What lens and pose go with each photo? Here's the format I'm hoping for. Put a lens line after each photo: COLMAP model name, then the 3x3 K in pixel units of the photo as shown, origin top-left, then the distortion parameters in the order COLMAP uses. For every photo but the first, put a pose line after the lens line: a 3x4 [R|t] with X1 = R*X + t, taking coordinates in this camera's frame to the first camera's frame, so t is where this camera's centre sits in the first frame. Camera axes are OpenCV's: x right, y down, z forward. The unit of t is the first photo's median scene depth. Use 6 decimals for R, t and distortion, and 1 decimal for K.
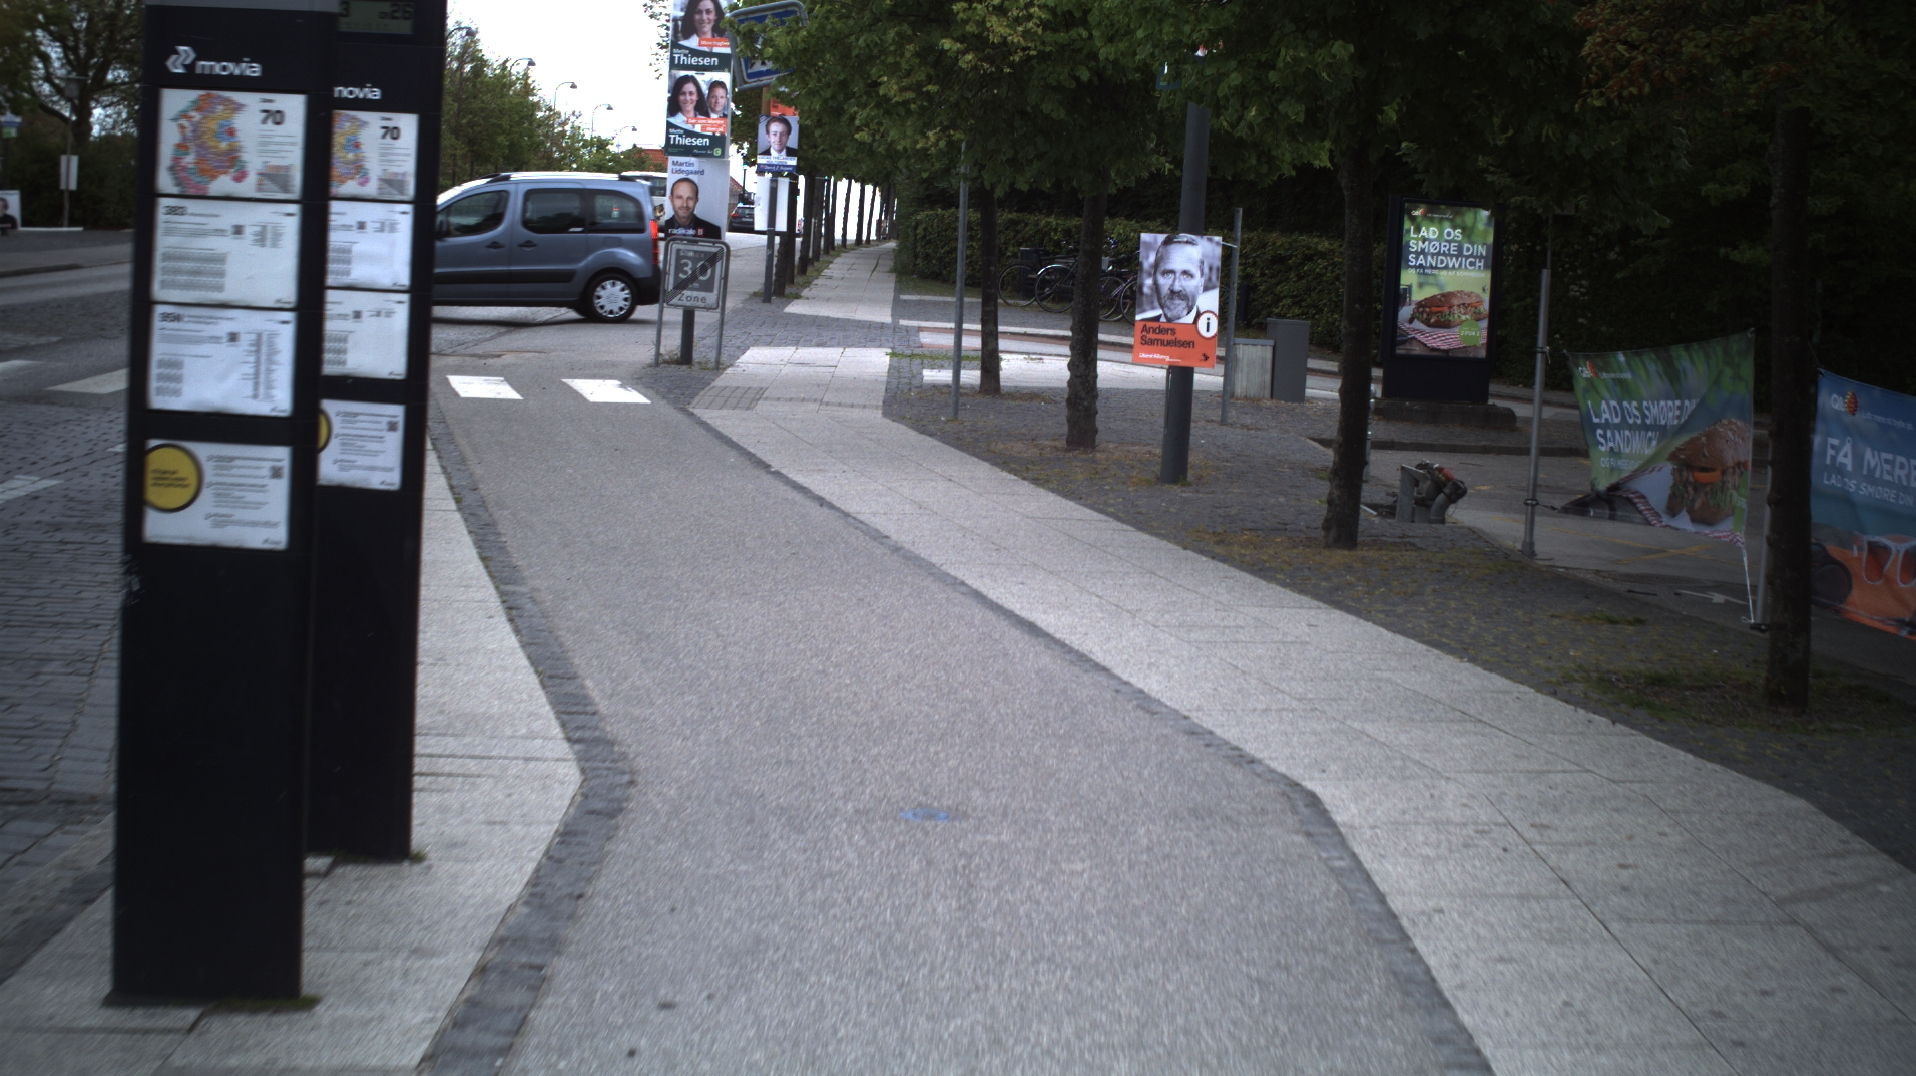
lens RADIAL K [[3226.8, 0, 958.0], [0, 3226.8, 538.0], [0, 0, 1]] dist [-0.275056, 0.262773]
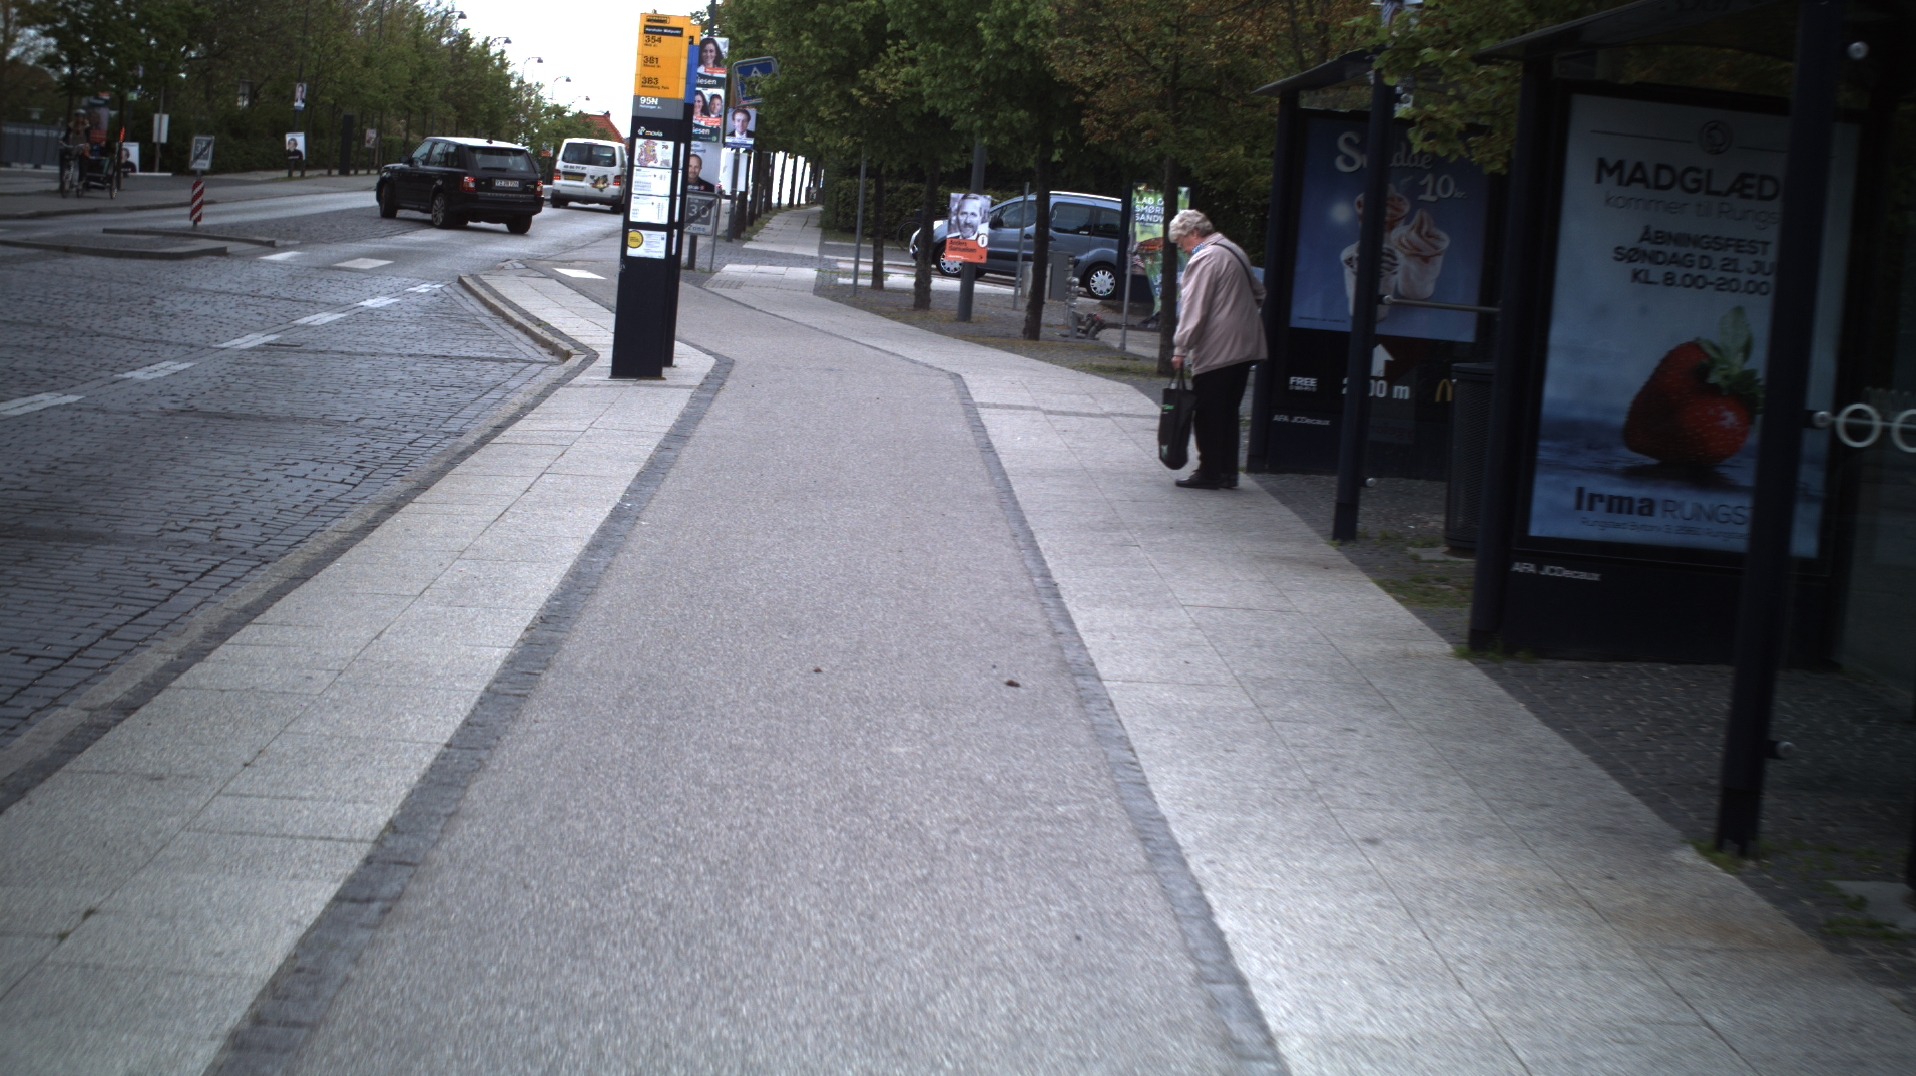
lens RADIAL K [[3226.8, 0, 958.0], [0, 3226.8, 538.0], [0, 0, 1]] dist [-0.275056, 0.262773]
pose [[0.999281, 0.027682, 0.025913, 0.011139], [-0.027902, 0.999577, 0.008151, 0.063893], [-0.025677, -0.008869, 0.999631, -0.617198]]
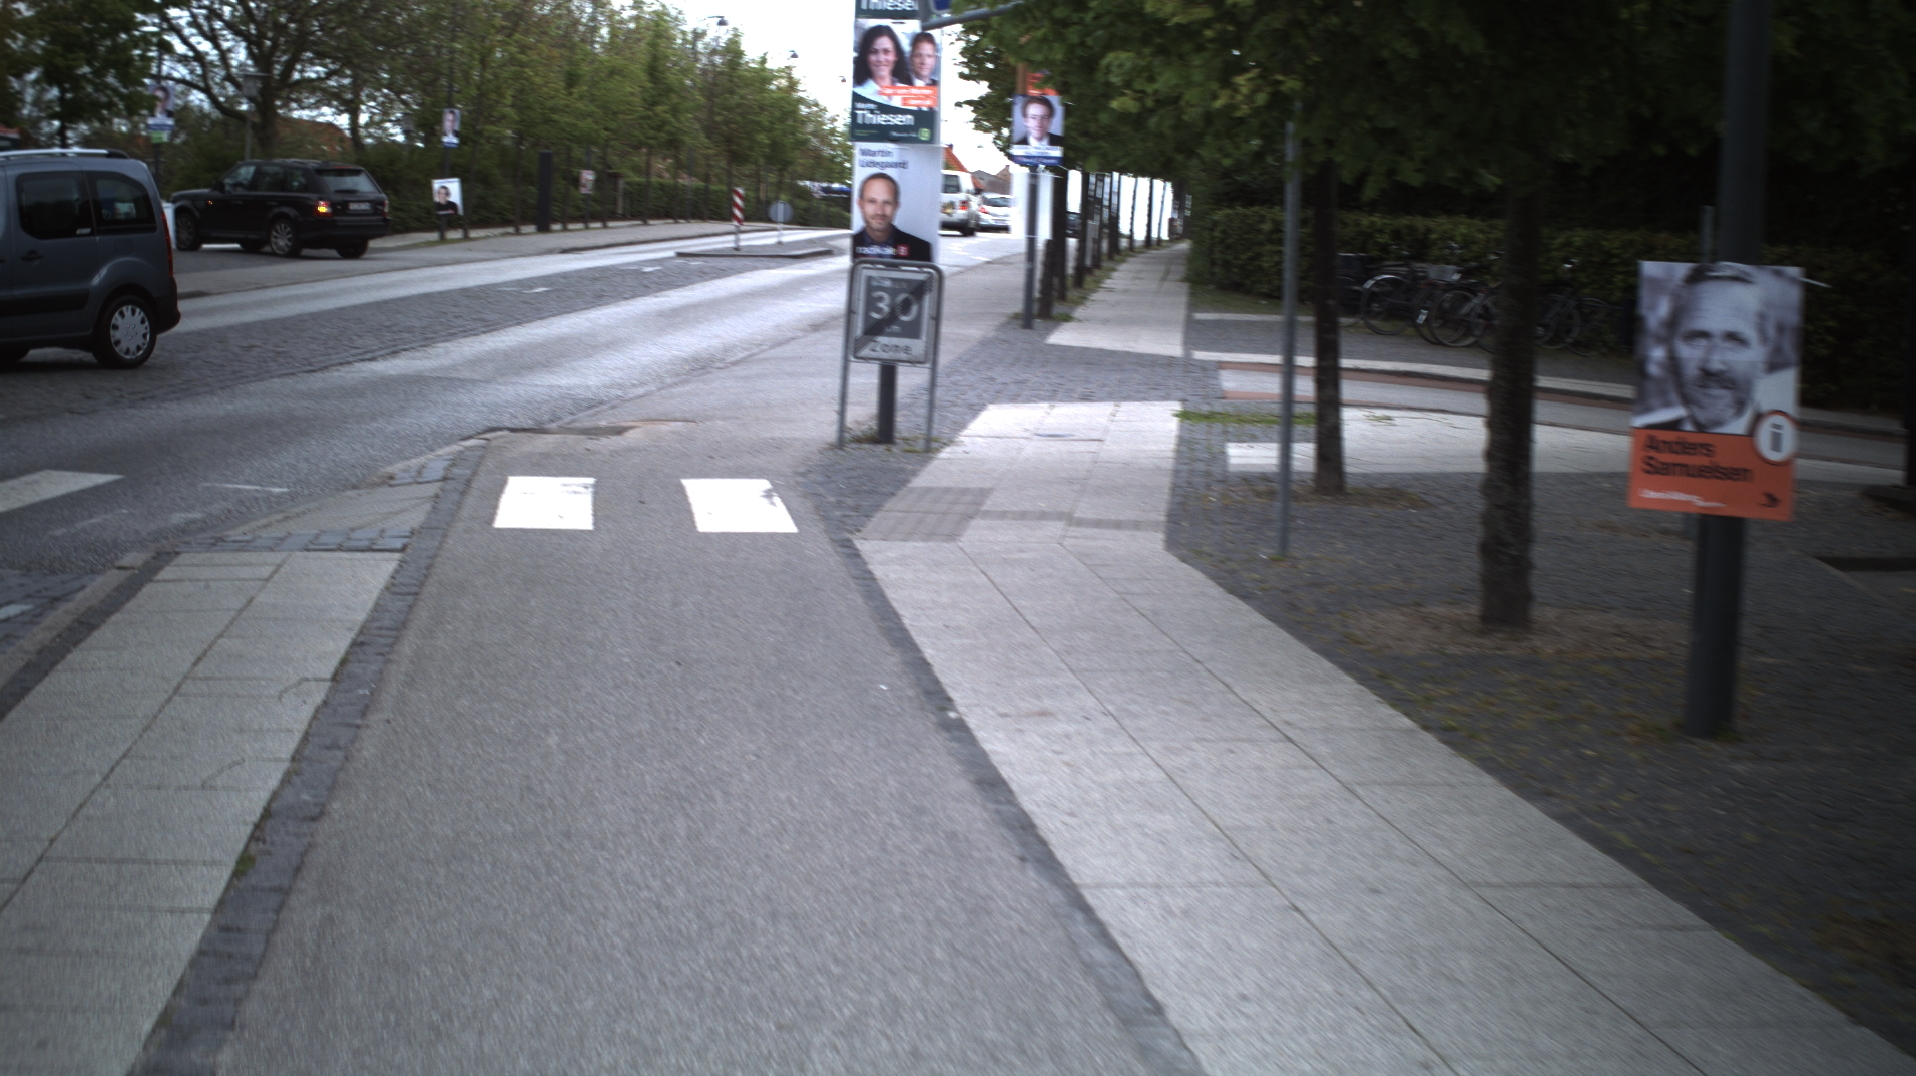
lens RADIAL K [[3226.8, 0, 958.0], [0, 3226.8, 538.0], [0, 0, 1]] dist [-0.275056, 0.262773]
pose [[0.995649, -0.010951, -0.092537, -0.004634], [0.011050, 0.999939, 0.000560, -0.033741], [0.092525, -0.001580, 0.995709, 0.311267]]
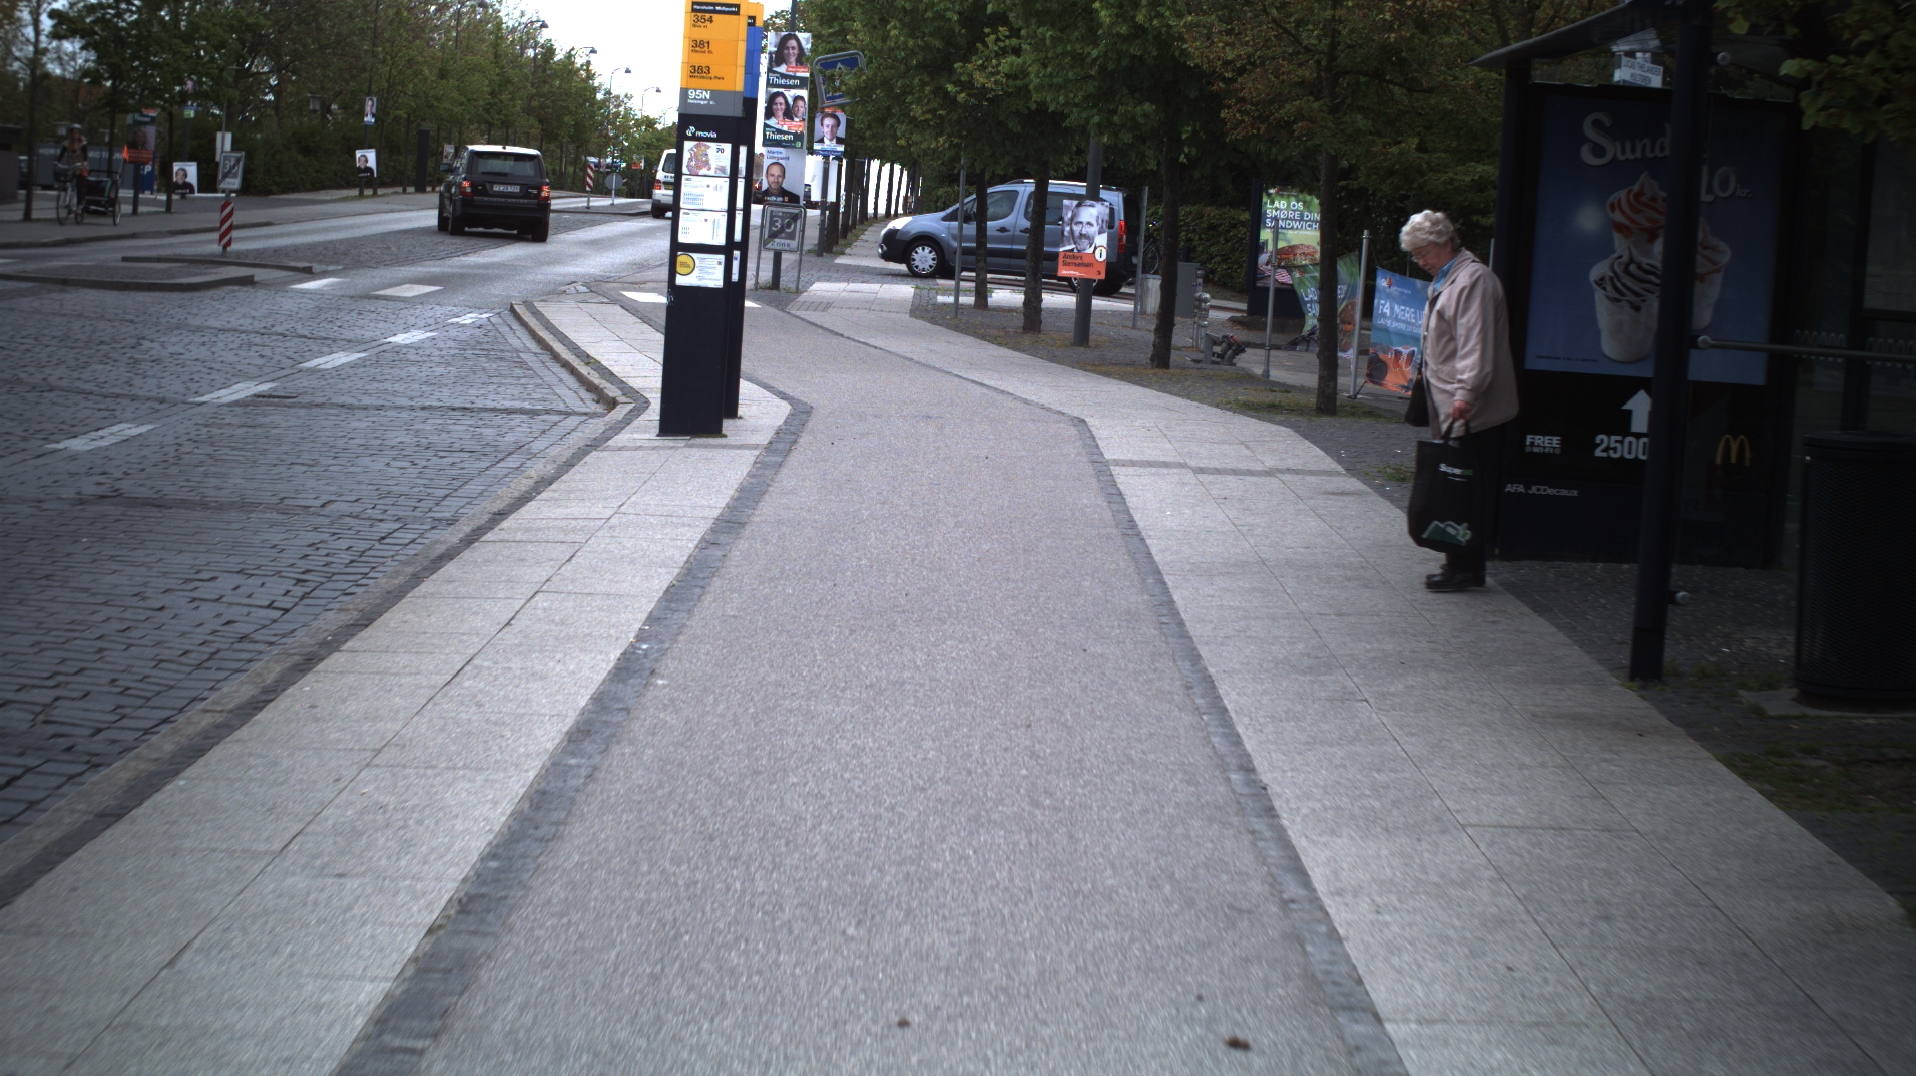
lens RADIAL K [[3226.8, 0, 958.0], [0, 3226.8, 538.0], [0, 0, 1]] dist [-0.275056, 0.262773]
pose [[0.999912, 0.011409, -0.006736, 0.009787], [-0.011365, 0.999914, 0.006605, 0.048315], [0.006811, -0.006528, 0.999956, -0.462285]]
